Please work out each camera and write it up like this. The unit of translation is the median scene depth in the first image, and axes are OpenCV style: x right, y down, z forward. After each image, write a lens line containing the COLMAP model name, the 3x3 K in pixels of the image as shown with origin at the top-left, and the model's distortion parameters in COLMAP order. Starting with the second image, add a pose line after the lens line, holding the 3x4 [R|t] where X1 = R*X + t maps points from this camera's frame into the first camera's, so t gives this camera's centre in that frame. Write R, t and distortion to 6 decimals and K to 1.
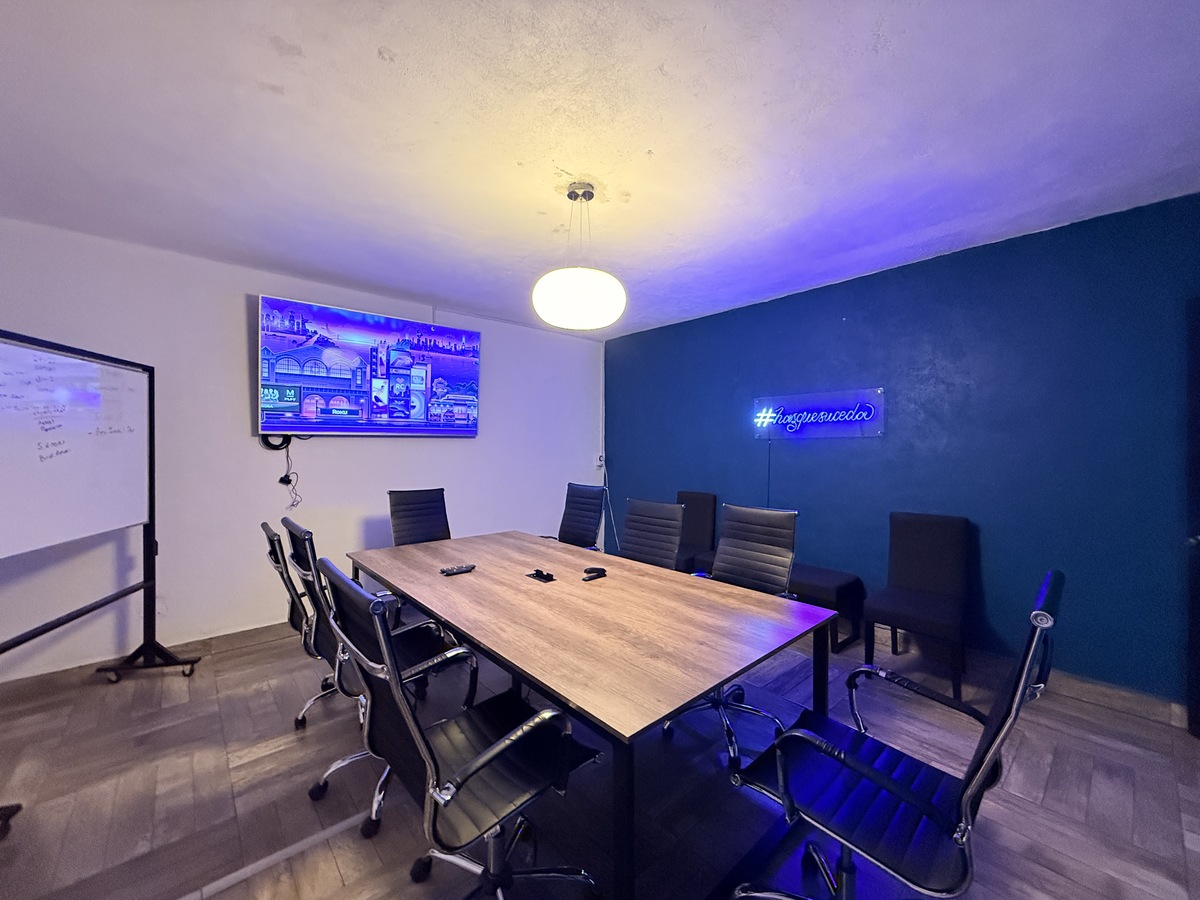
lens RADIAL K [[478.4, 0, 595.6], [0, 478.4, 445.8], [0, 0, 1]] dist [-0.000162, -0.000297]
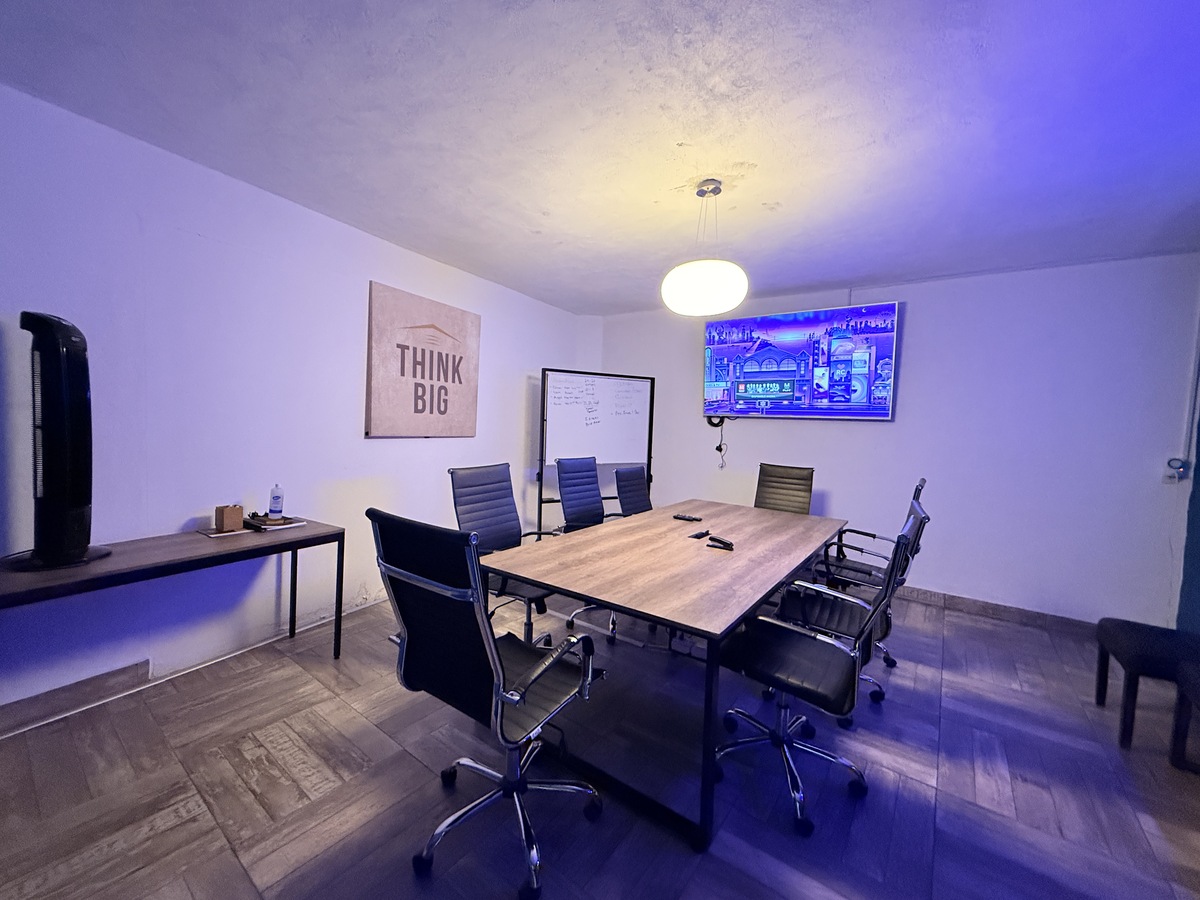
lens RADIAL K [[477.3, 0, 604.2], [0, 477.3, 443.1], [0, 0, 1]] dist [0.000436, 0.000044]
pose [[0.208608, 0.052218, -0.976604, 0.542099], [-0.040903, 0.998166, 0.044634, 0.006003], [0.977144, 0.030635, 0.210361, 0.294719]]
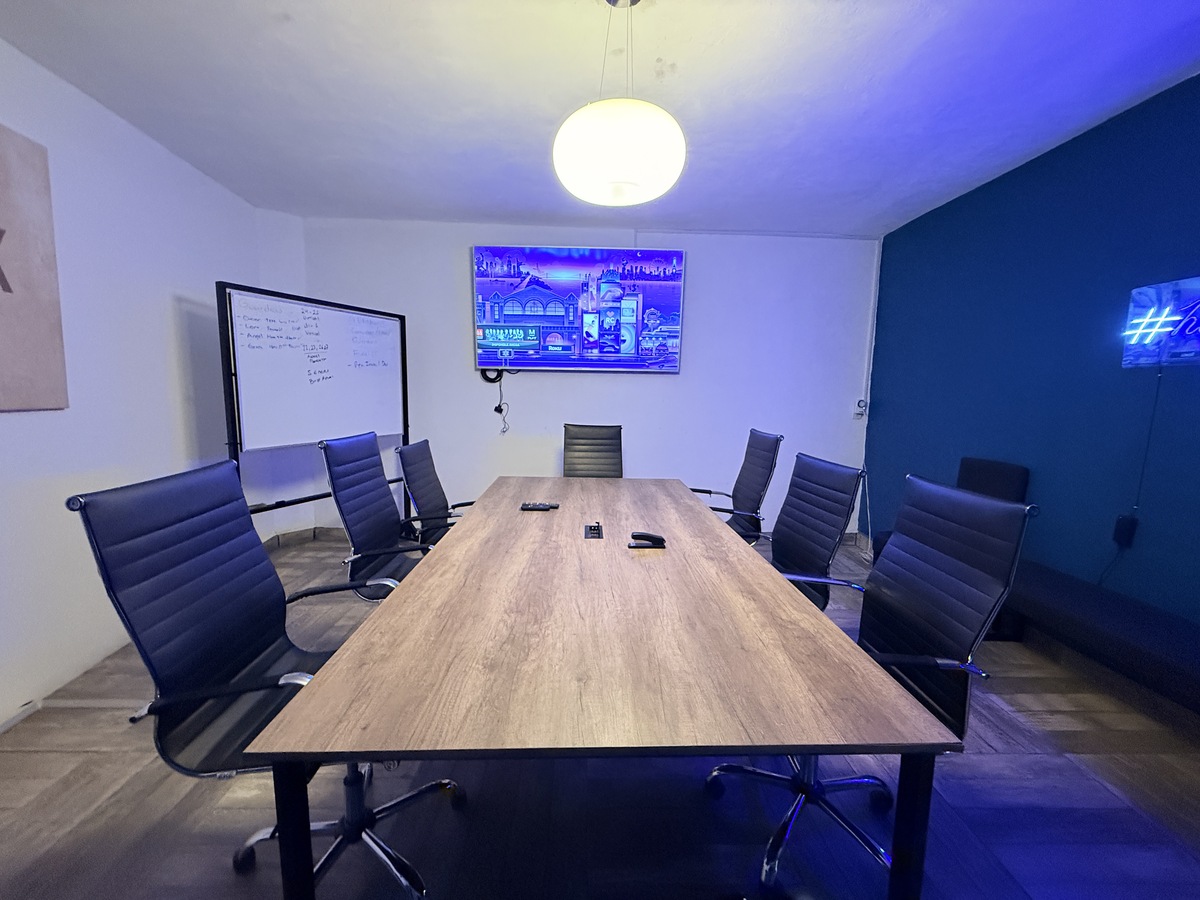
lens RADIAL K [[482.4, 0, 589.2], [0, 482.4, 441.5], [0, 0, 1]] dist [-0.002117, 0.000082]
pose [[0.761595, 0.084279, -0.642549, 0.229250], [-0.017687, 0.993841, 0.109391, 0.016852], [0.647811, -0.071947, 0.758396, 0.213637]]
